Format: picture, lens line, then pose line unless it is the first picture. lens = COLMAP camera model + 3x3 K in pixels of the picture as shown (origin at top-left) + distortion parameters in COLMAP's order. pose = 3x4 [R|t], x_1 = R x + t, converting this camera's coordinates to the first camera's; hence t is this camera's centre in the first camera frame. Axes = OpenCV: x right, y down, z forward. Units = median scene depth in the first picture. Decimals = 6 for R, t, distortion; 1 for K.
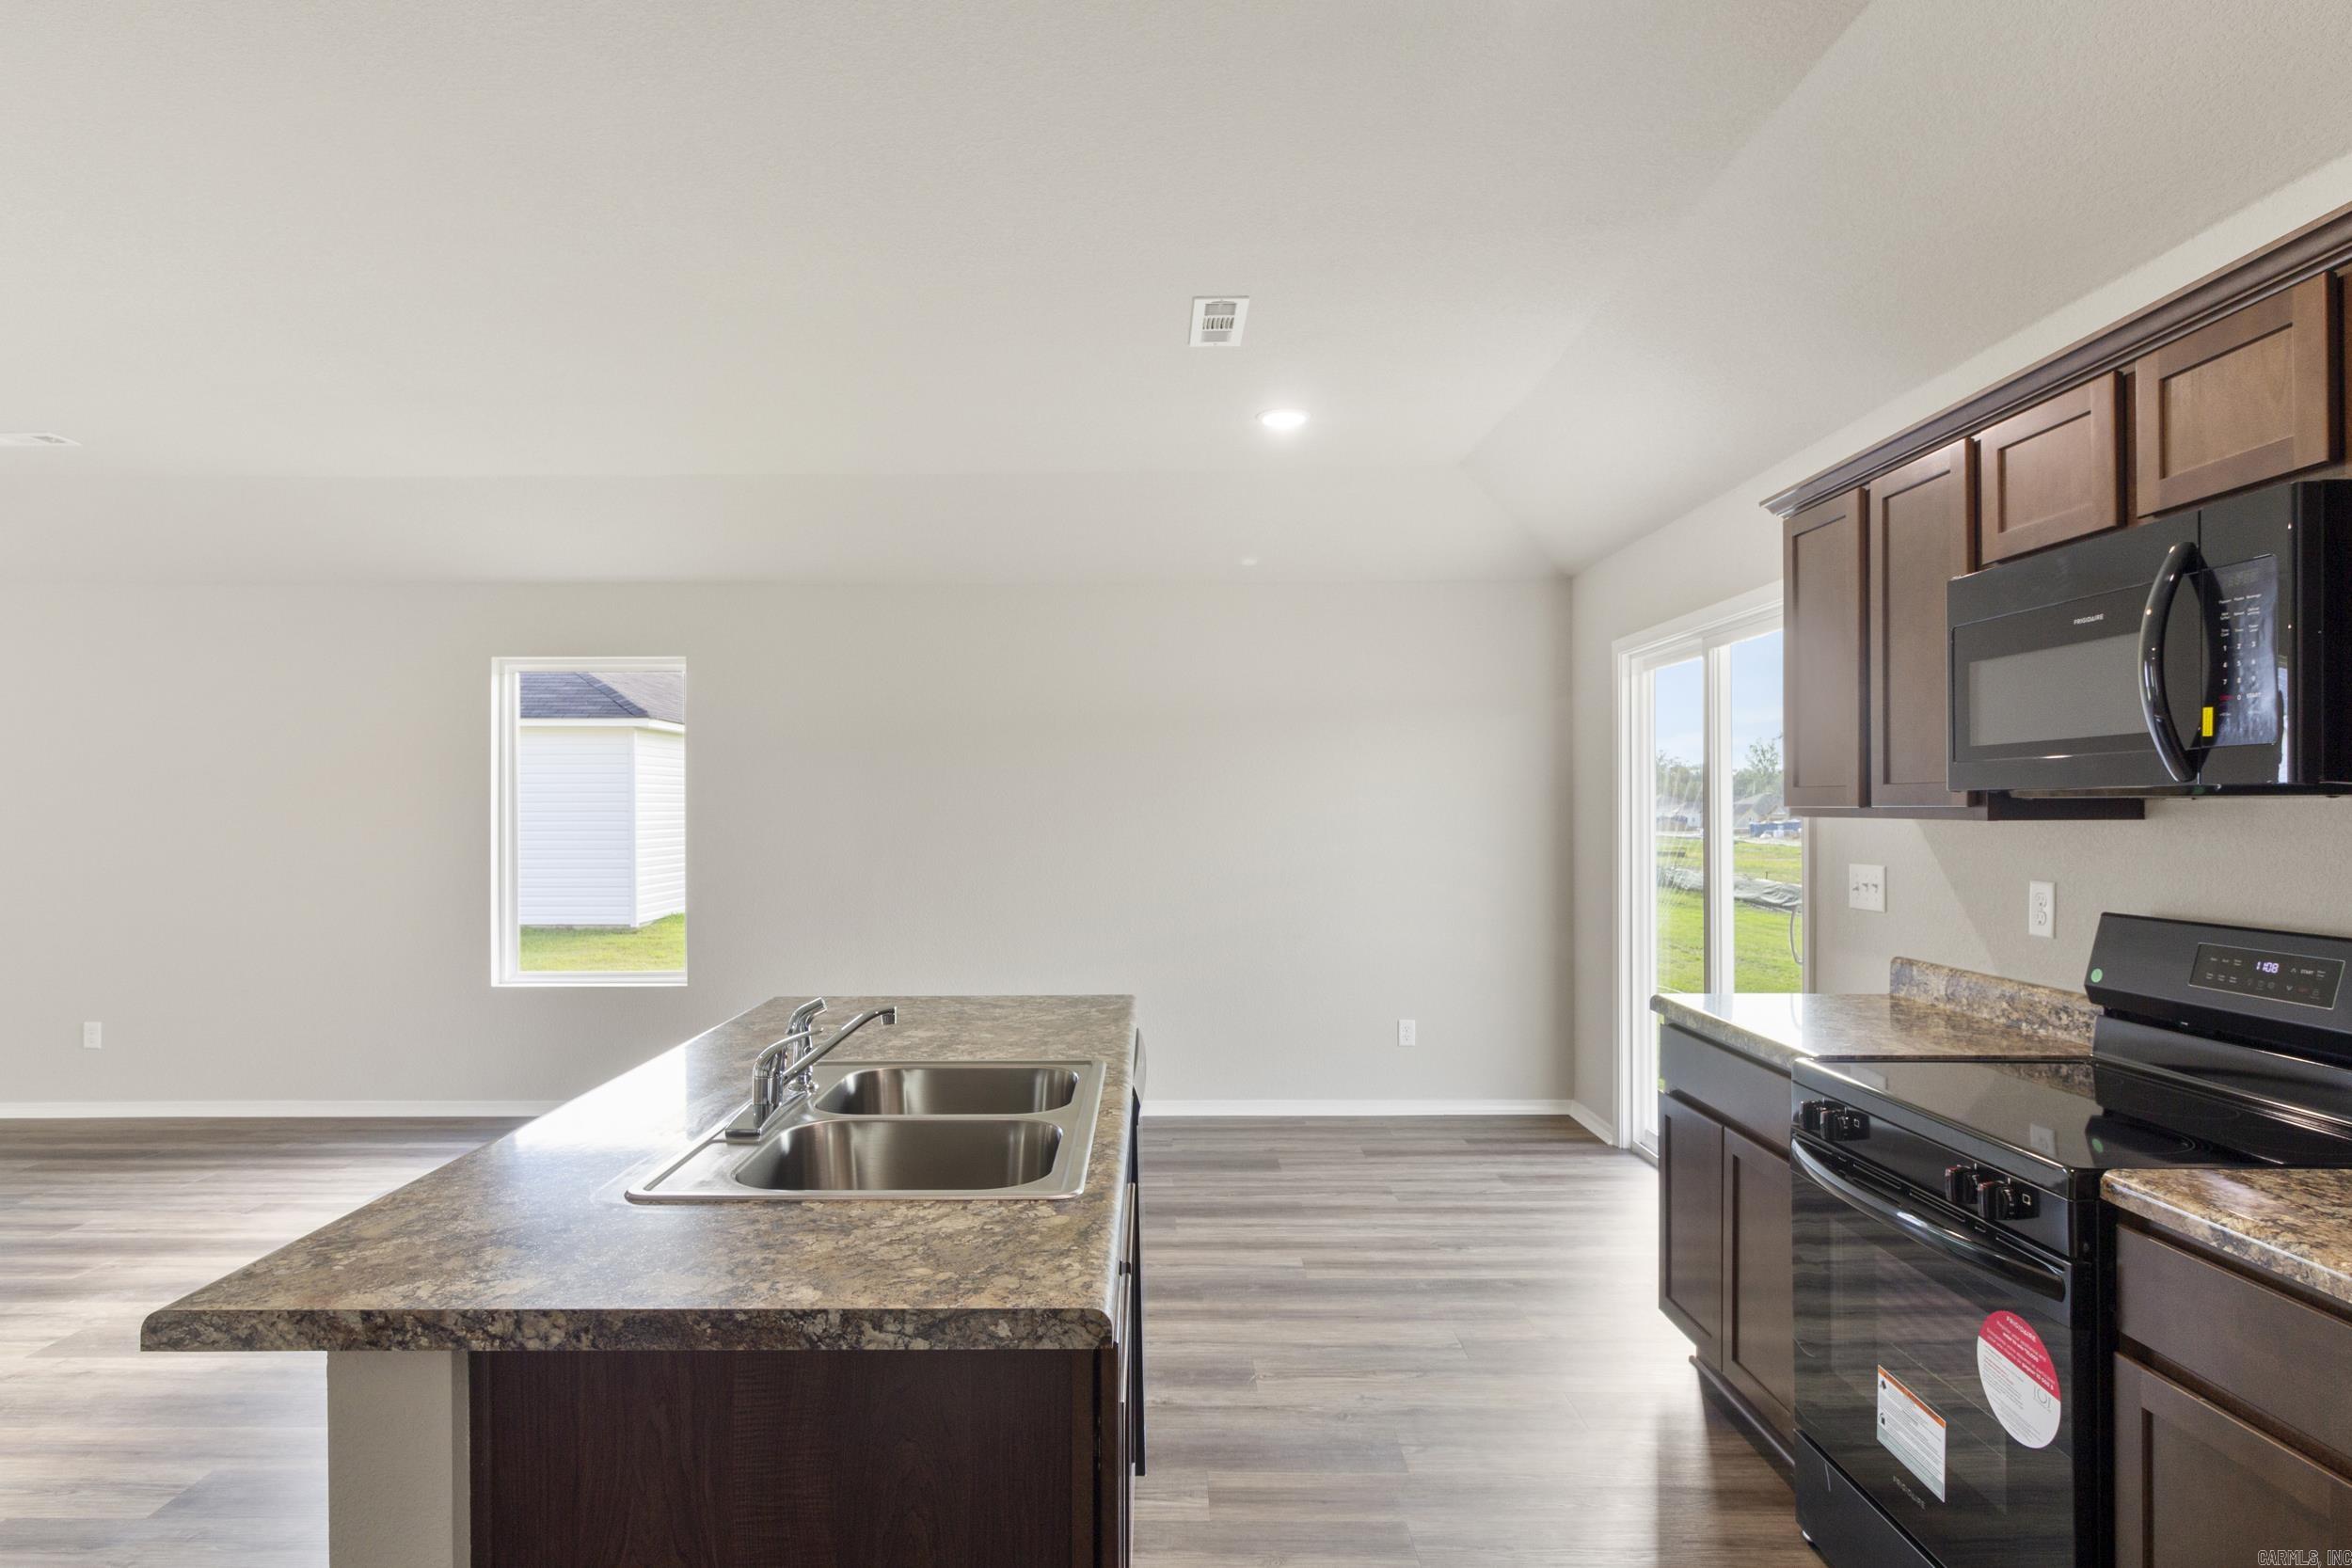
lens RADIAL K [[1285.0, 0, 1152.4], [0, 1285.0, 798.2], [0, 0, 1]] dist [0.000663, -0.000384]
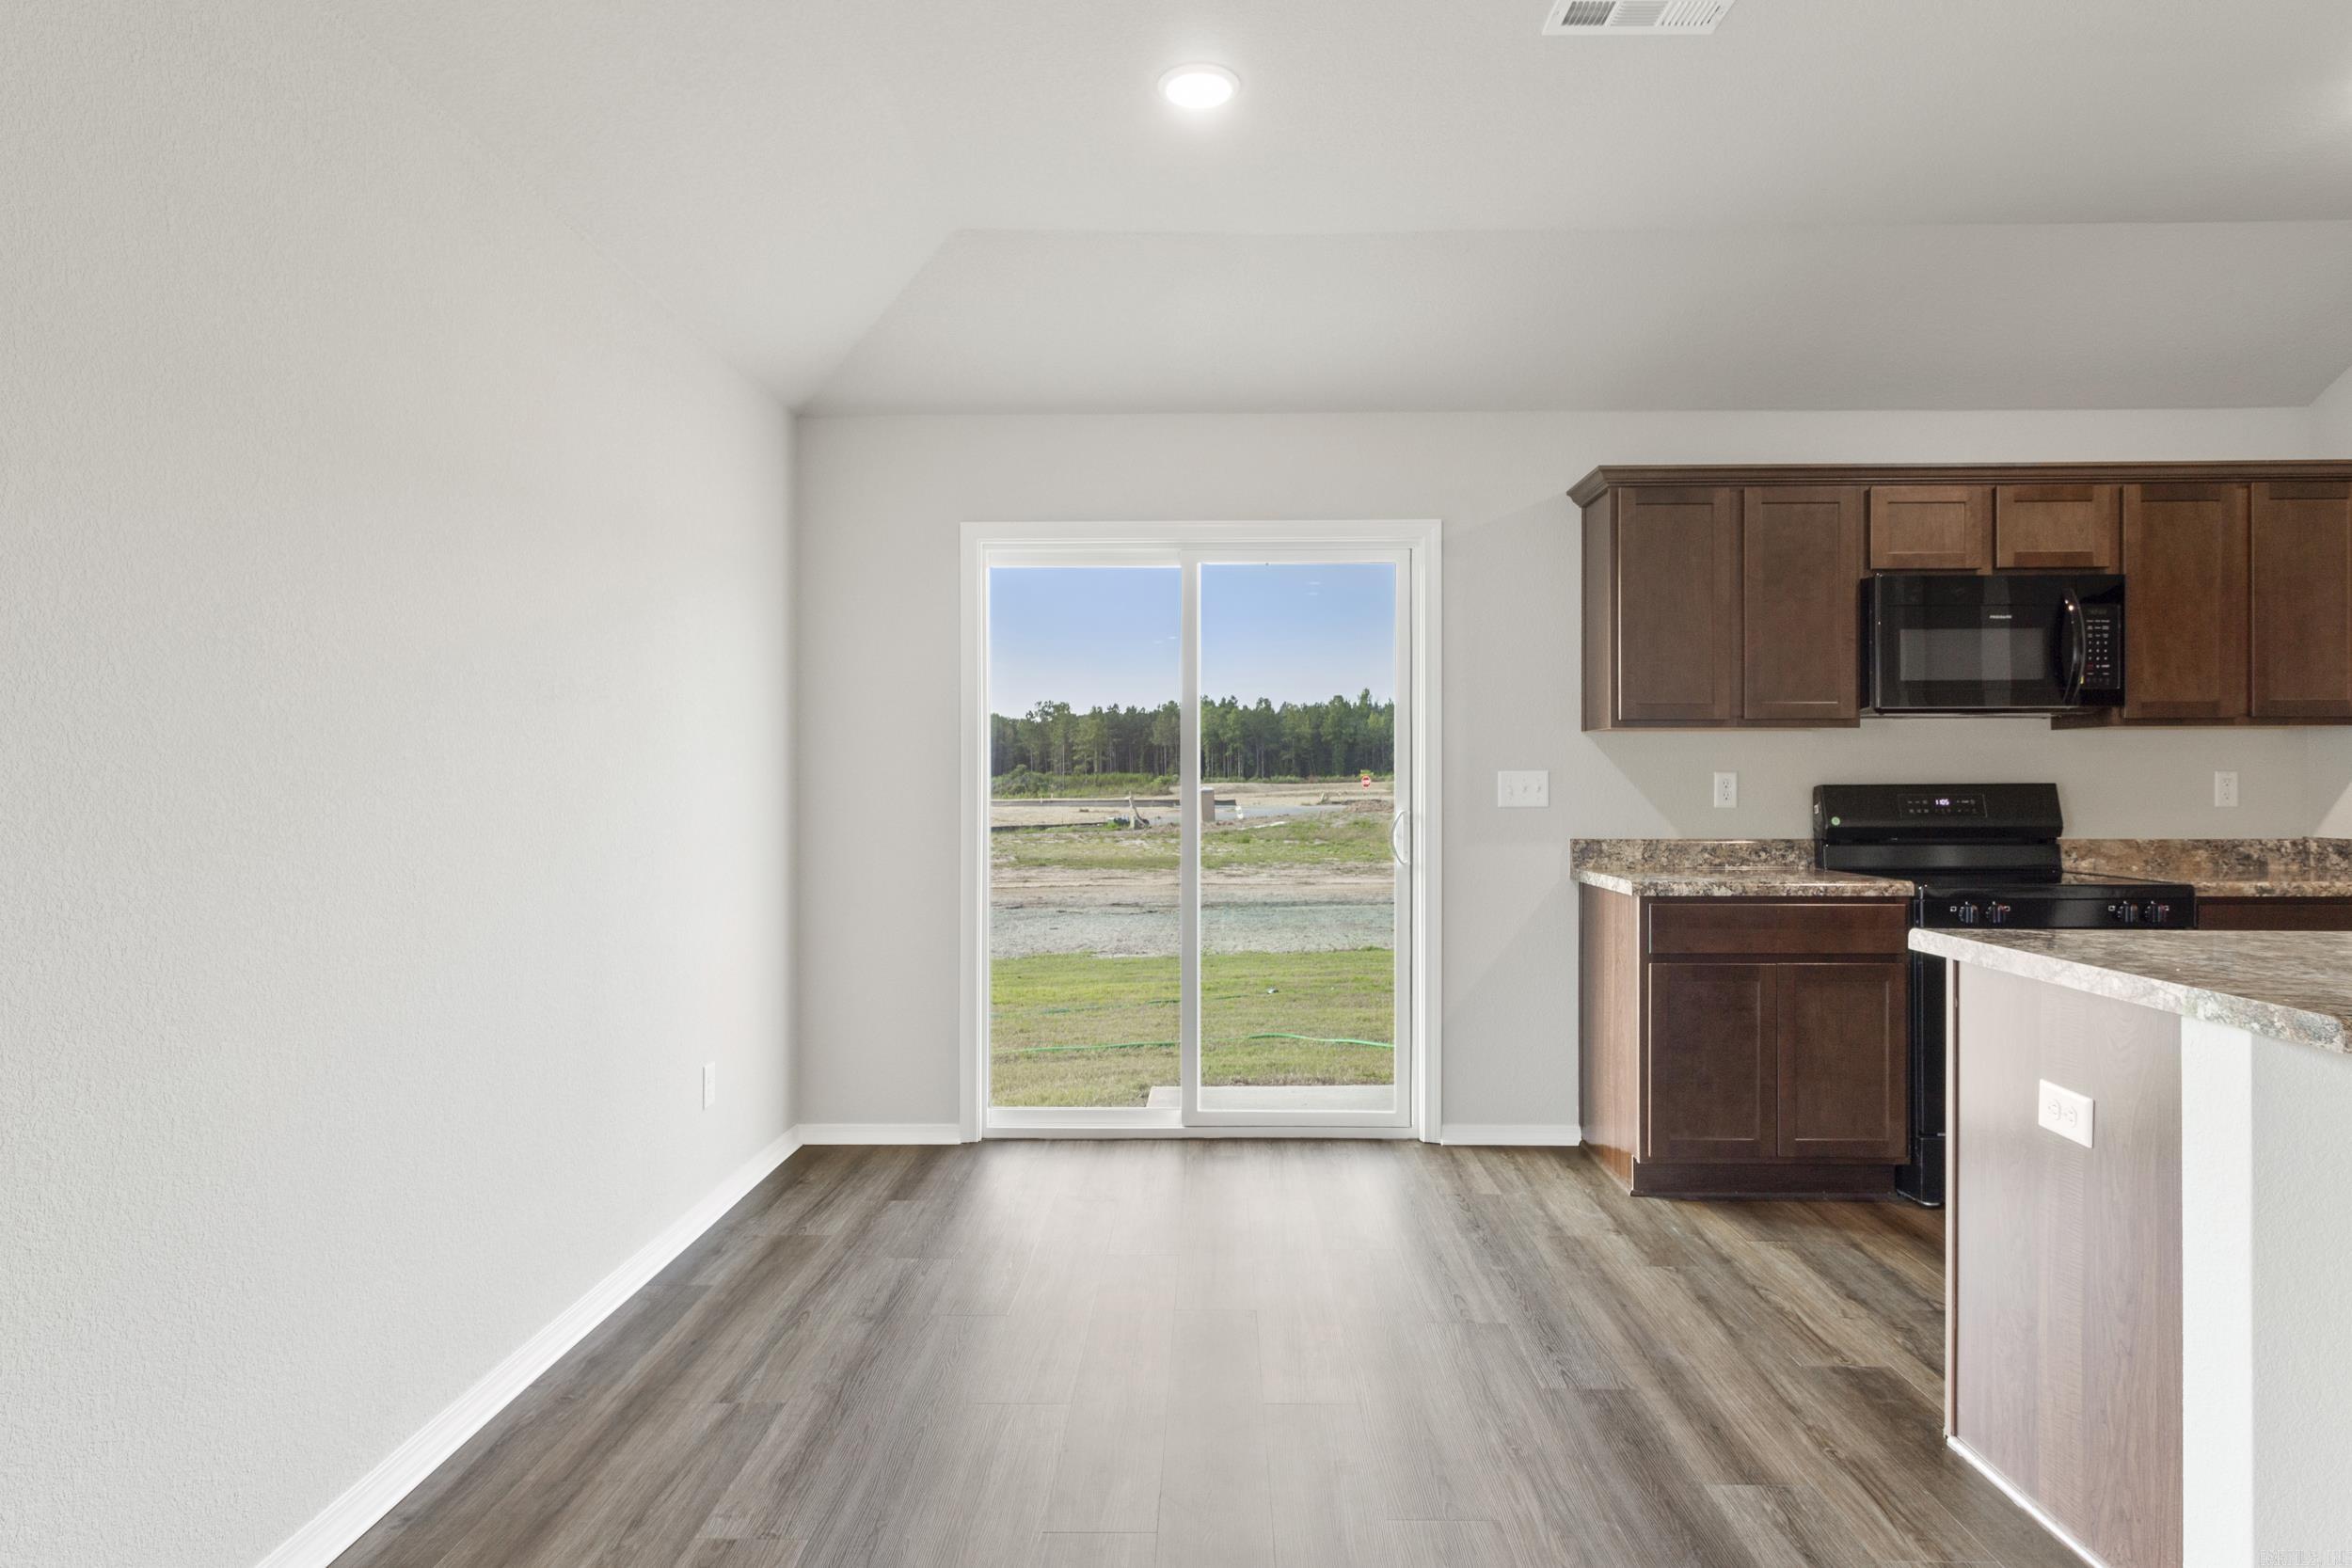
lens RADIAL K [[1305.2, 0, 1187.4], [0, 1305.2, 780.7], [0, 0, 1]] dist [0.000115, 0.000567]
pose [[0.010897, 0.004439, 0.999931, -0.754117], [-0.004260, 0.999981, -0.004393, 0.071594], [-0.999932, -0.004212, 0.010915, 1.378980]]
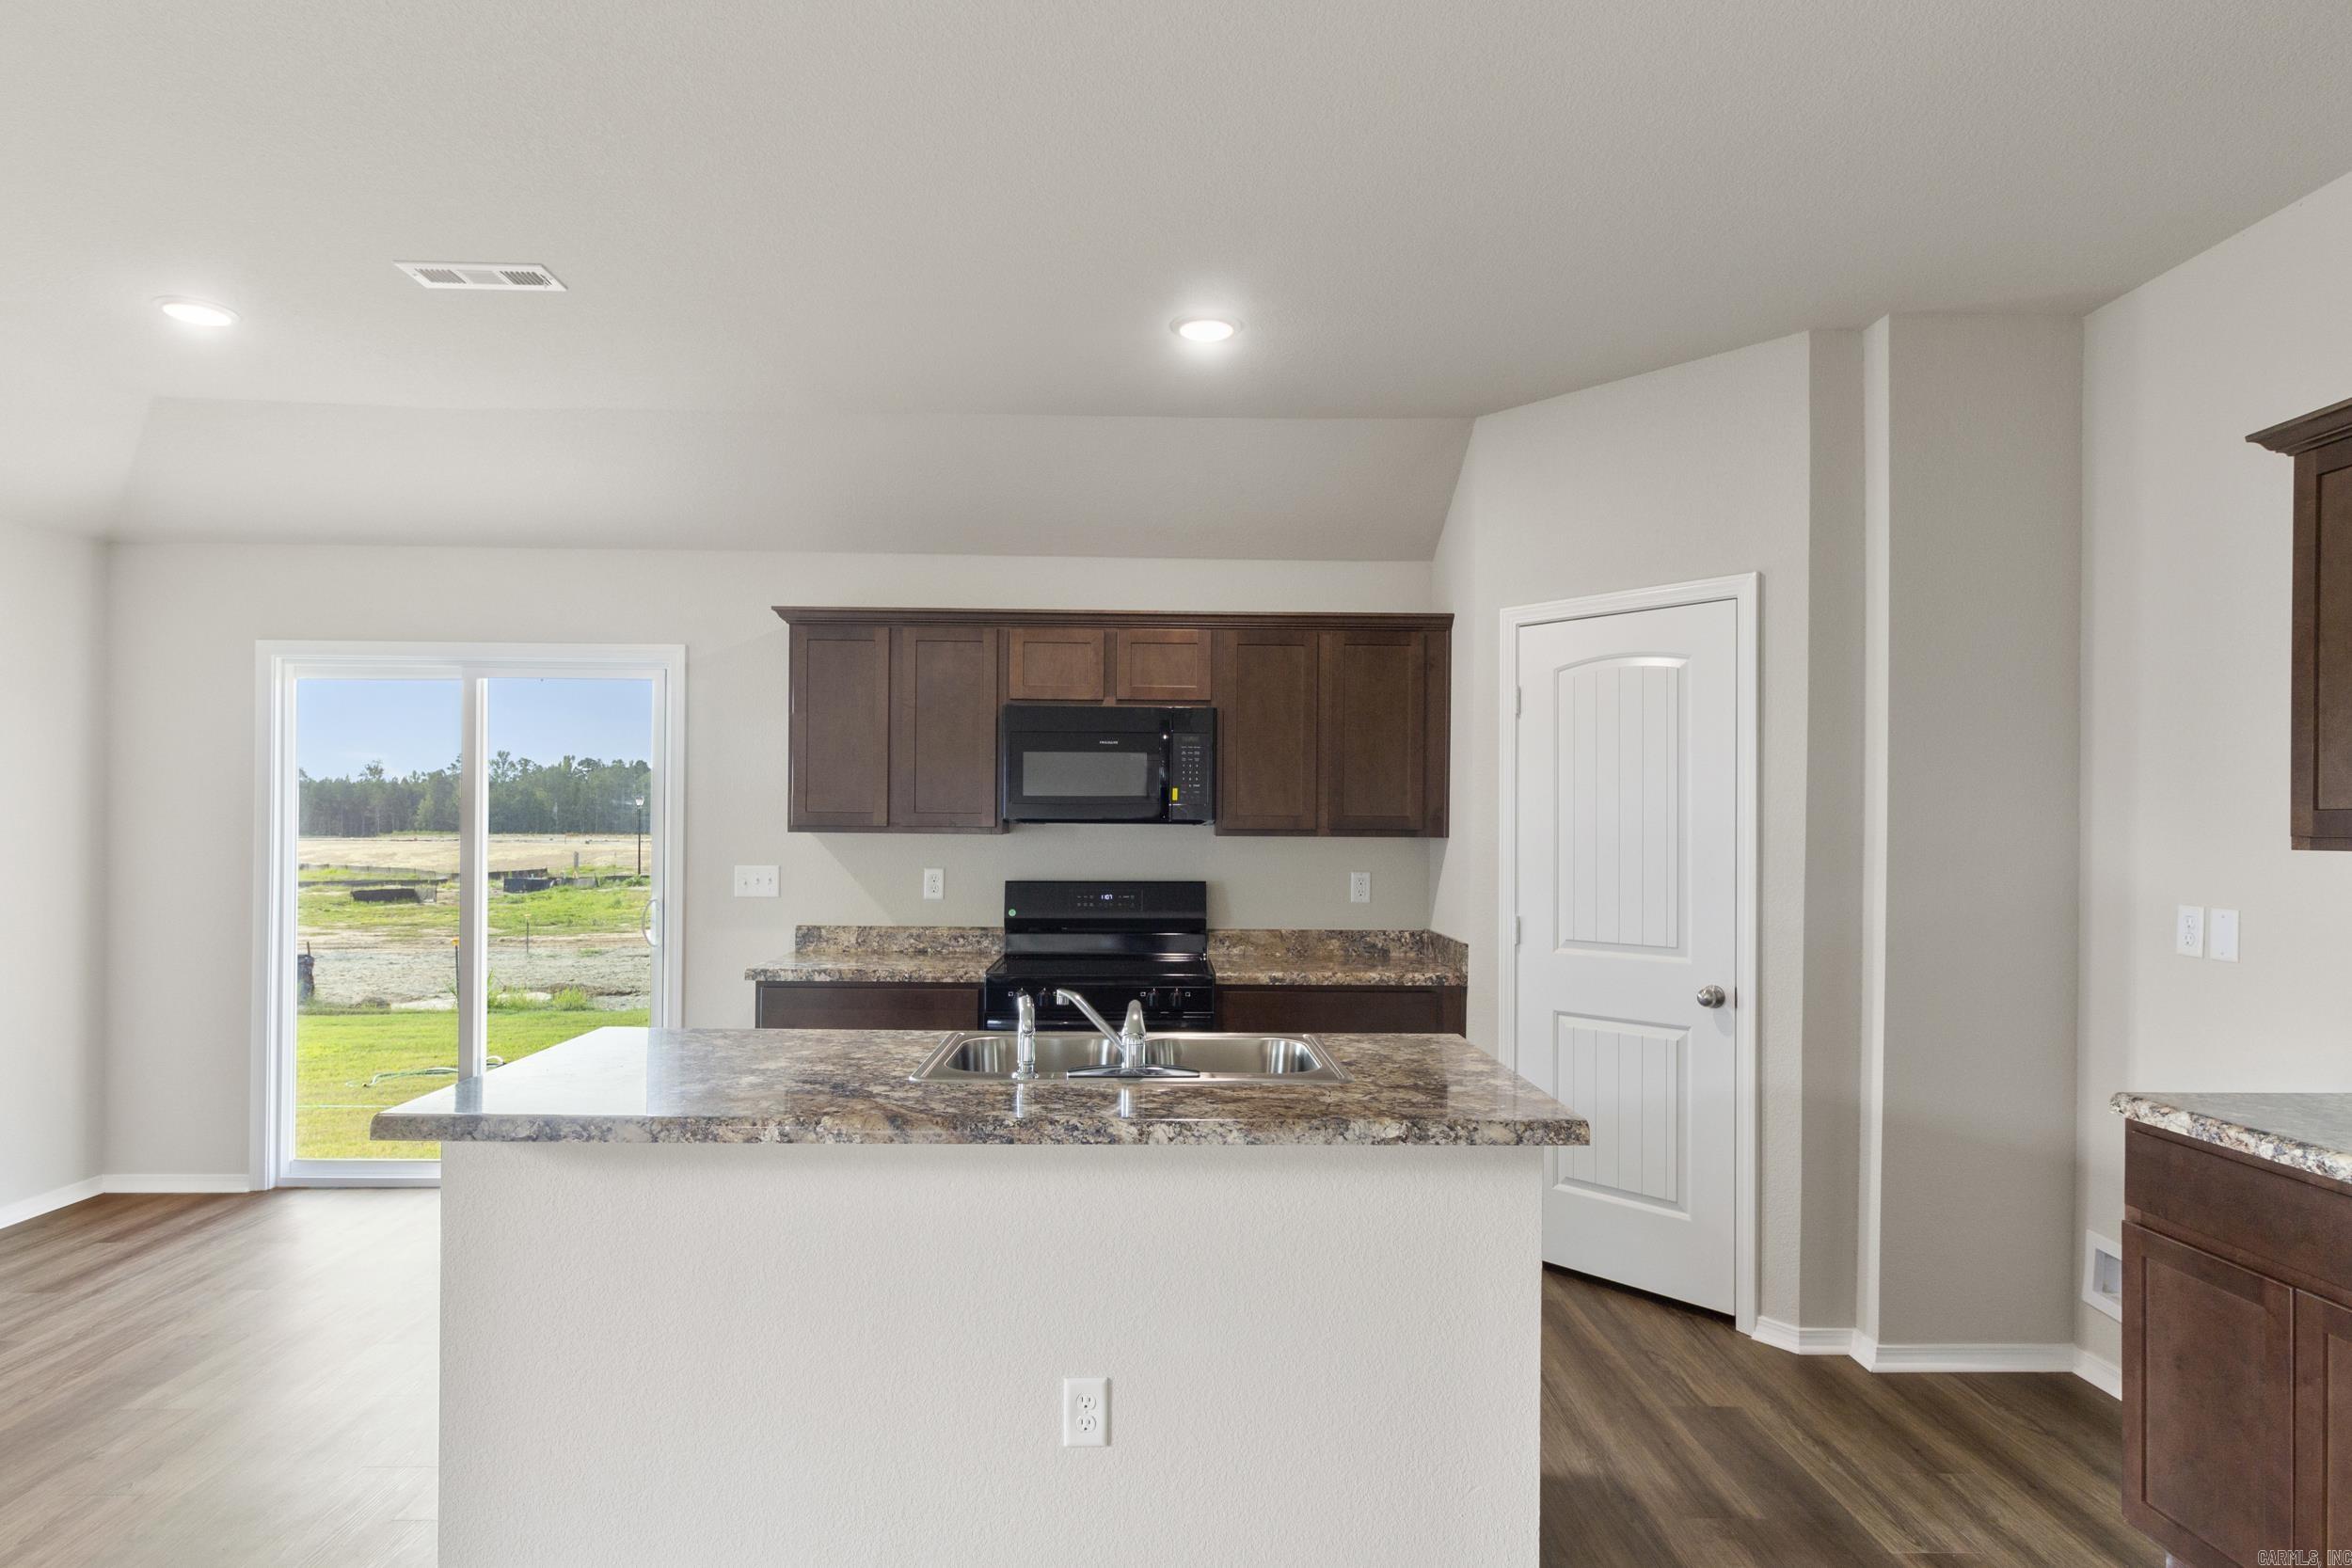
lens RADIAL K [[1293.2, 0, 1178.3], [0, 1293.2, 817.0], [0, 0, 1]] dist [0.001391, -0.000068]
pose [[-0.028219, 0.007841, 0.999571, -0.943555], [-0.015021, 0.999853, -0.008267, 0.002572], [-0.999489, -0.015248, -0.028097, 0.601254]]
